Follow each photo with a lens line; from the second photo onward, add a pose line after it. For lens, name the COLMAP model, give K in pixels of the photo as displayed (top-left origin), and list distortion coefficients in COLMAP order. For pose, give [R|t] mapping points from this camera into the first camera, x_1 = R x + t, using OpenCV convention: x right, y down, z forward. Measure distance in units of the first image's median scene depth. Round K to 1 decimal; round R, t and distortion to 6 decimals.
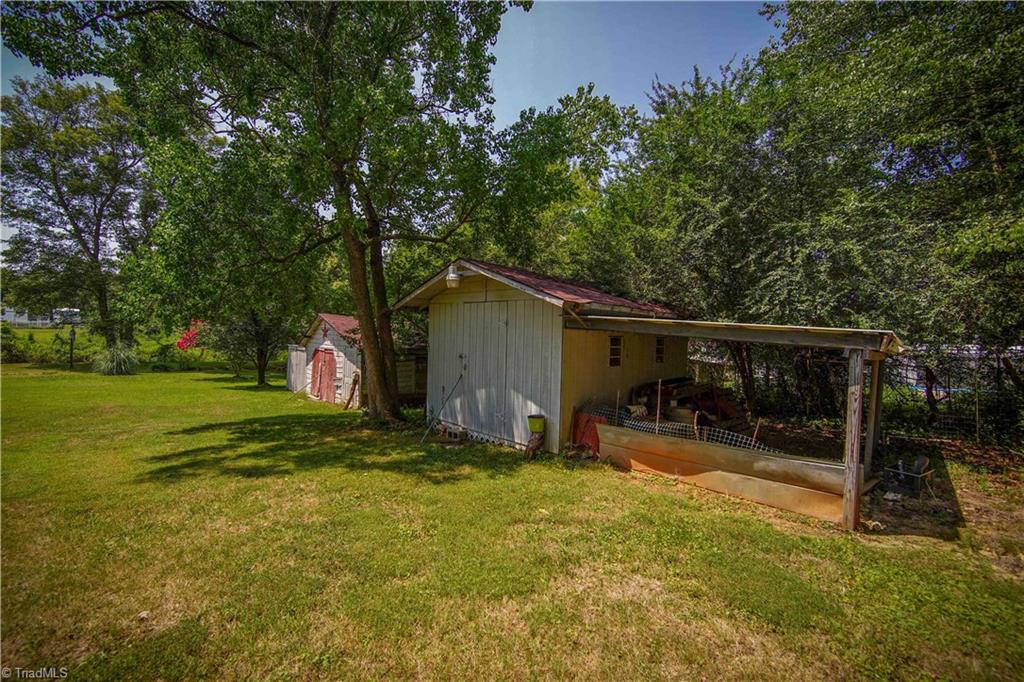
lens RADIAL K [[409.2, 0, 512.0], [0, 409.2, 341.0], [0, 0, 1]] dist [-0.000060, -0.000106]
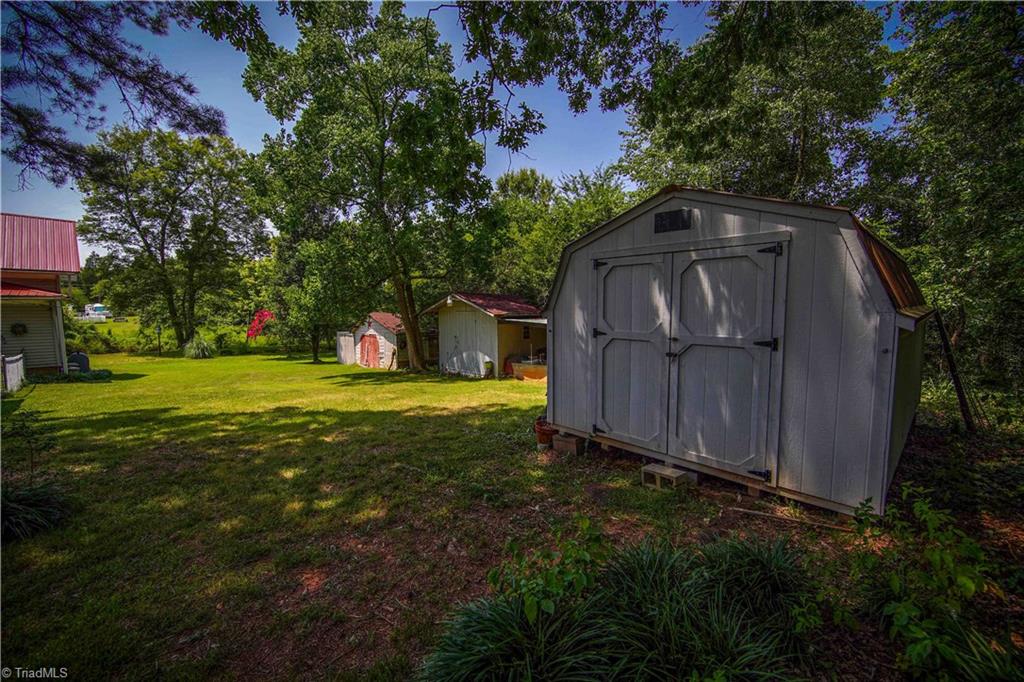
lens RADIAL K [[414.8, 0, 512.0], [0, 414.8, 341.0], [0, 0, 1]] dist [0.000424, 0.000055]
pose [[0.999317, -0.036955, -0.000865, 0.084706], [0.036941, 0.997530, 0.059741, -0.029802], [-0.001345, -0.059732, 0.998214, -0.573500]]
